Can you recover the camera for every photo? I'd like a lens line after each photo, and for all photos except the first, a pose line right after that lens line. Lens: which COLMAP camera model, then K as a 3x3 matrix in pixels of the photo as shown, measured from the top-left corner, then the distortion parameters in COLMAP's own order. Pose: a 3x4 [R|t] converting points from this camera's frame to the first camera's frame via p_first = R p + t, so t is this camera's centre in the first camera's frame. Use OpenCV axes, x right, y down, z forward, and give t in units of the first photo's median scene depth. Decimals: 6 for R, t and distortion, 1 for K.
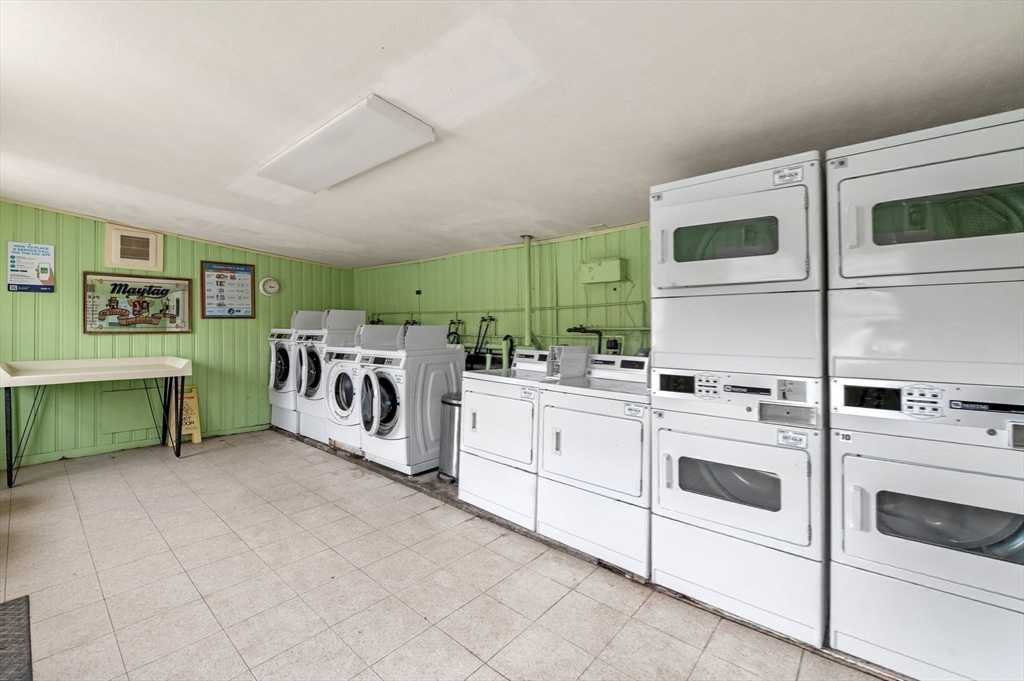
lens RADIAL K [[430.7, 0, 510.4], [0, 430.7, 309.6], [0, 0, 1]] dist [-0.011193, -0.000310]
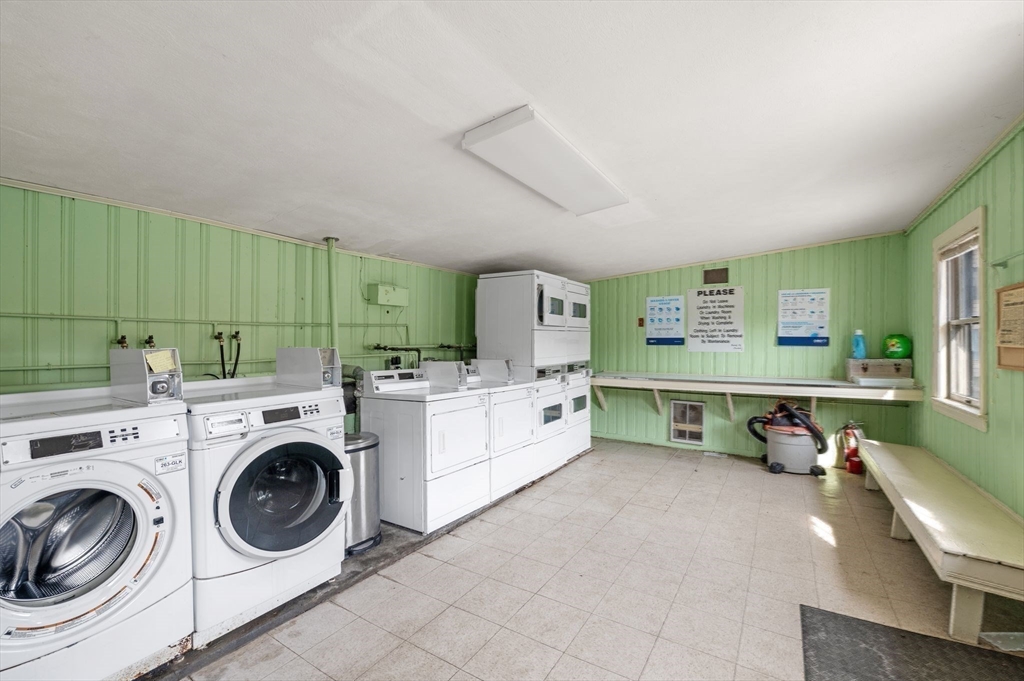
lens RADIAL K [[429.6, 0, 514.8], [0, 429.6, 335.0], [0, 0, 1]] dist [-0.008503, -0.000302]
pose [[-0.155405, 0.010701, 0.987793, -1.127425], [-0.038402, 0.999120, -0.016865, 0.023538], [-0.987104, -0.040554, -0.154858, 1.035052]]
